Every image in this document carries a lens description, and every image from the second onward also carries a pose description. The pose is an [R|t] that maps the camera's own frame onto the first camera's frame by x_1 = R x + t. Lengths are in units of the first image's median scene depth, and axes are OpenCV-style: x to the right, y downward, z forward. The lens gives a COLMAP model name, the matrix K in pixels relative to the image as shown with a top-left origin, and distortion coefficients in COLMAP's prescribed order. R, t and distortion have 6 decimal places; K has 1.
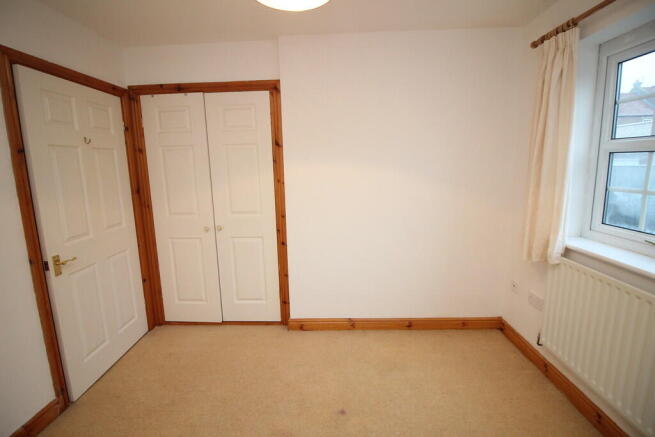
lens RADIAL K [[313.8, 0, 326.9], [0, 313.8, 216.4], [0, 0, 1]] dist [-0.006512, -0.001686]
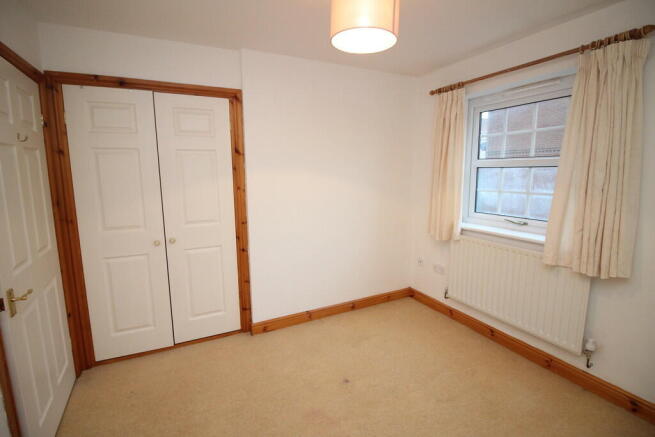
lens RADIAL K [[313.8, 0, 322.3], [0, 313.8, 217.3], [0, 0, 1]] dist [-0.006512, -0.001686]
pose [[0.872979, -0.055566, 0.484582, -0.416882], [0.067867, 0.997663, -0.007864, 0.006967], [-0.483013, 0.039752, 0.874710, -0.011372]]
